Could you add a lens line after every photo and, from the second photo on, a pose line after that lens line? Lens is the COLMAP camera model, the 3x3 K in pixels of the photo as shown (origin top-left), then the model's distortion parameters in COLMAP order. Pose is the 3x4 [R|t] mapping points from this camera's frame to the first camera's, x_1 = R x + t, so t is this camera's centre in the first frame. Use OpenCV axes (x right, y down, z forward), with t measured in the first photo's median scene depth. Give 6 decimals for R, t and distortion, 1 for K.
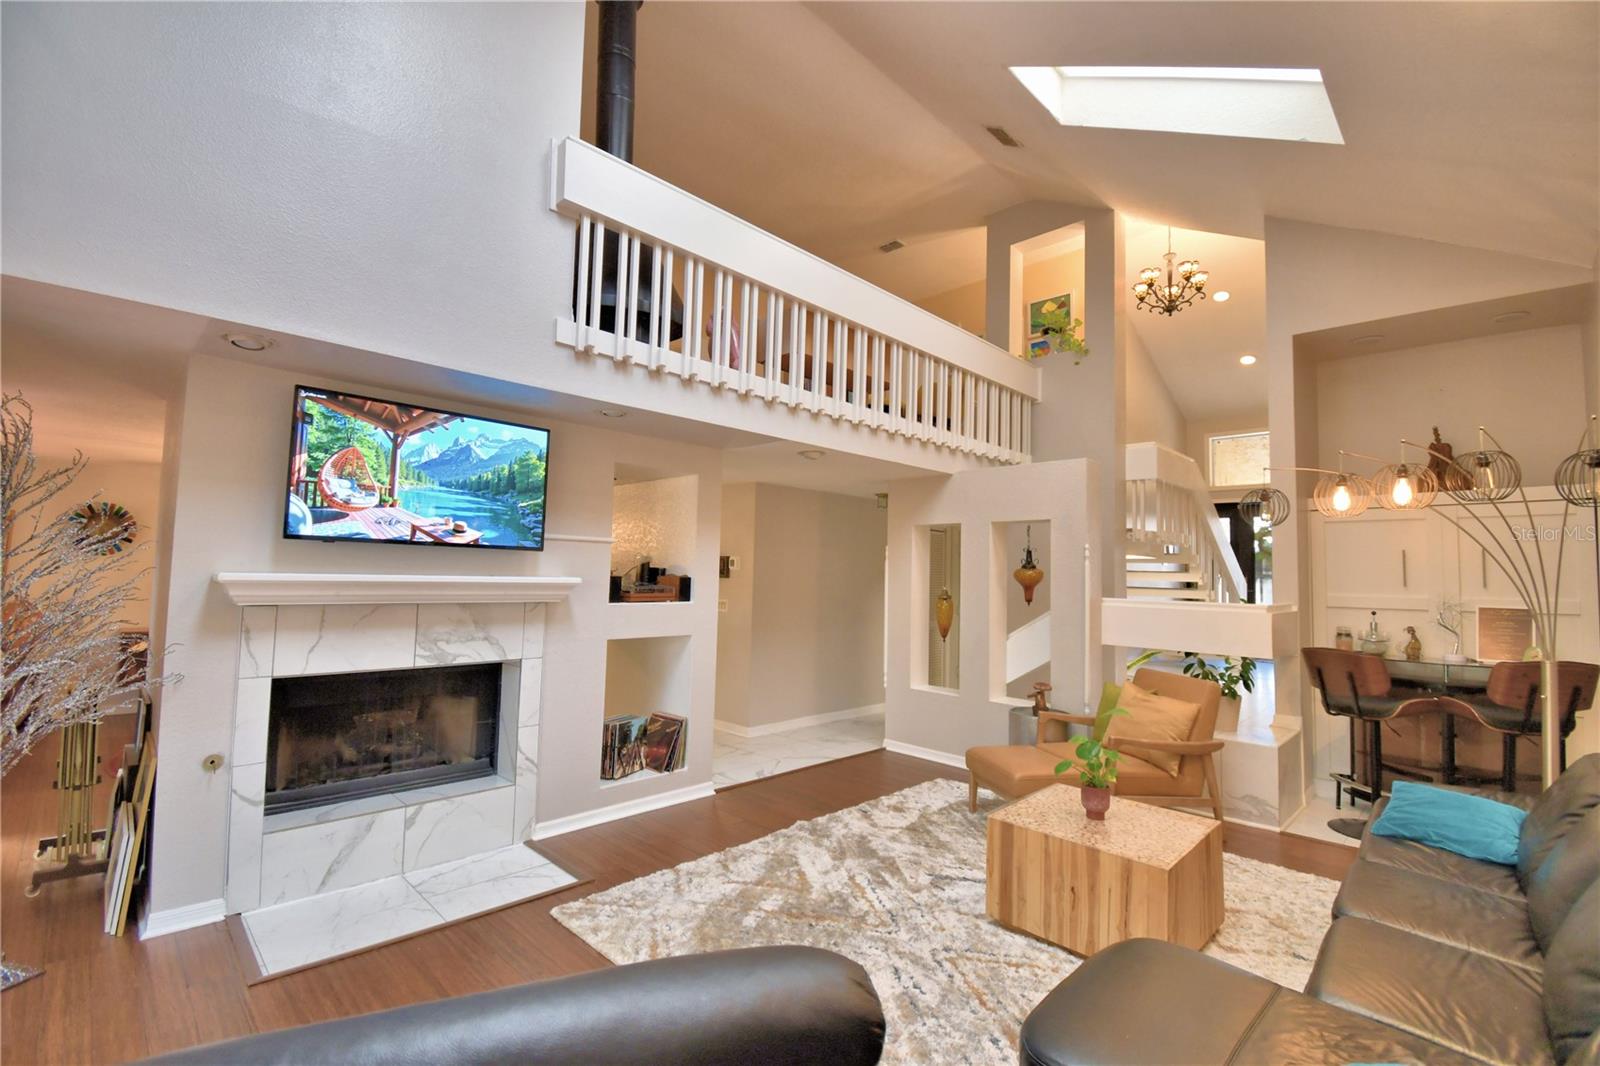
lens RADIAL K [[702.0, 0, 797.4], [0, 702.0, 527.7], [0, 0, 1]] dist [0.008066, -0.010210]
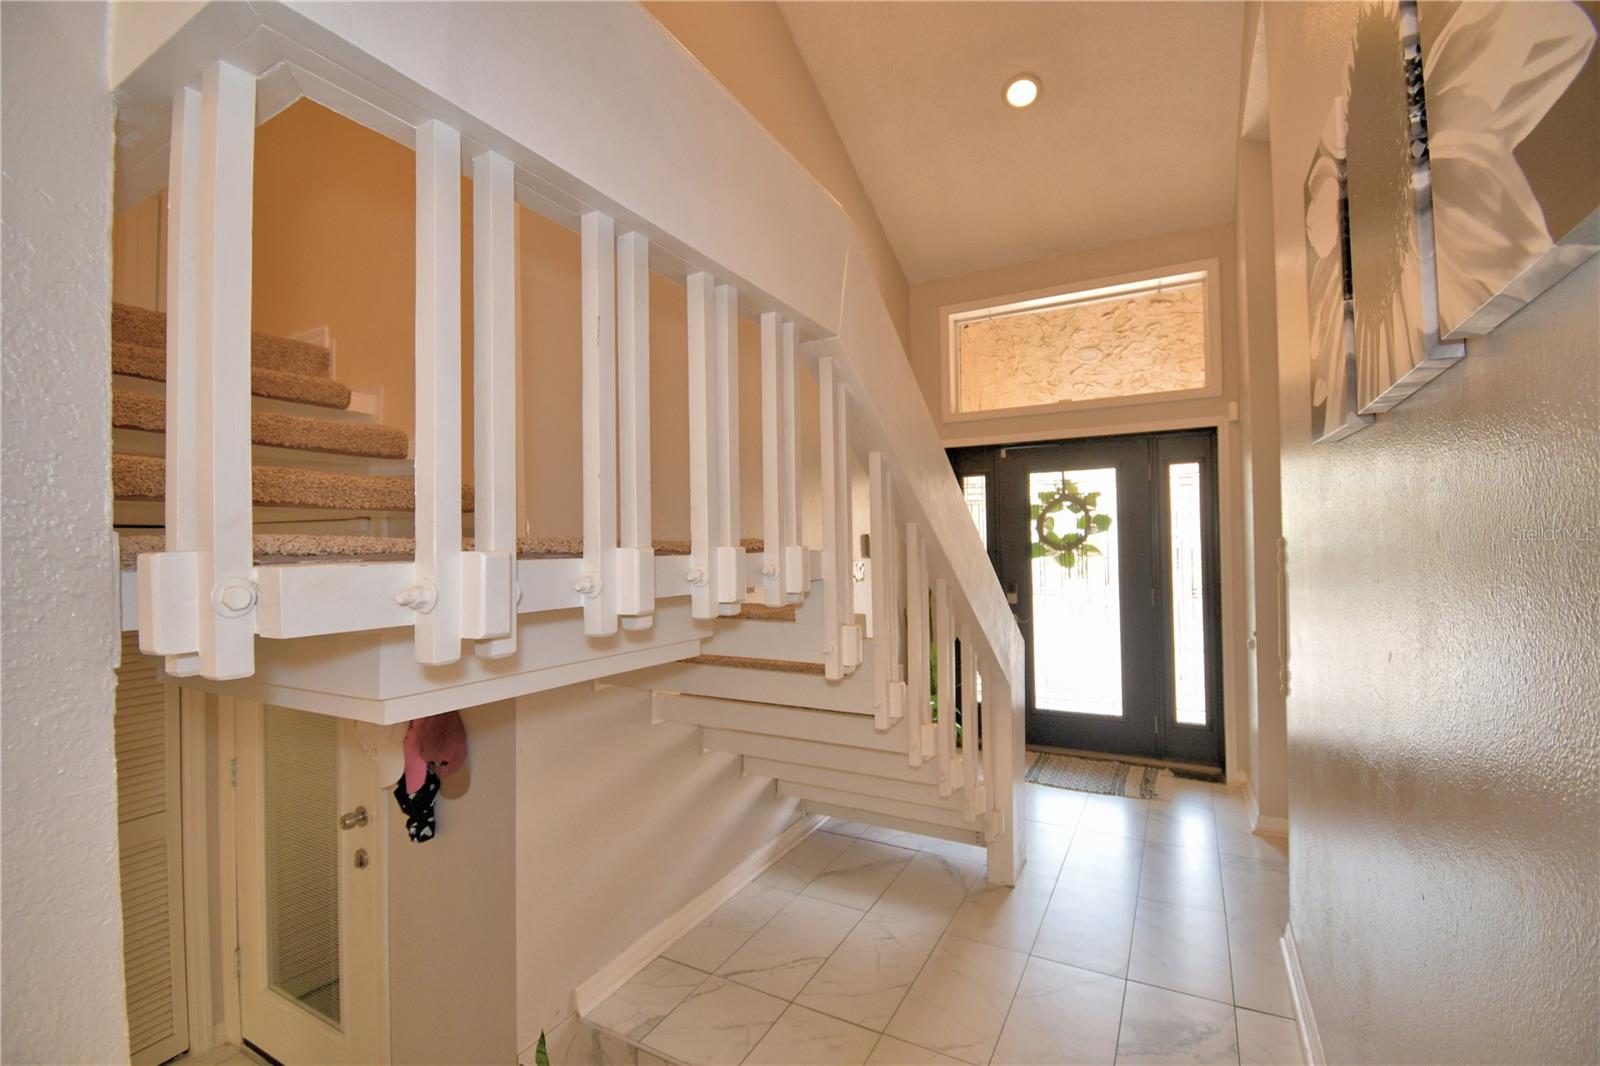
lens RADIAL K [[702.0, 0, 803.0], [0, 702.0, 522.5], [0, 0, 1]] dist [0.008066, -0.010210]
pose [[0.960797, -0.046347, 0.273351, 0.496603], [0.028028, 0.997115, 0.070544, -0.026612], [-0.275832, -0.060117, 0.959324, 0.783028]]
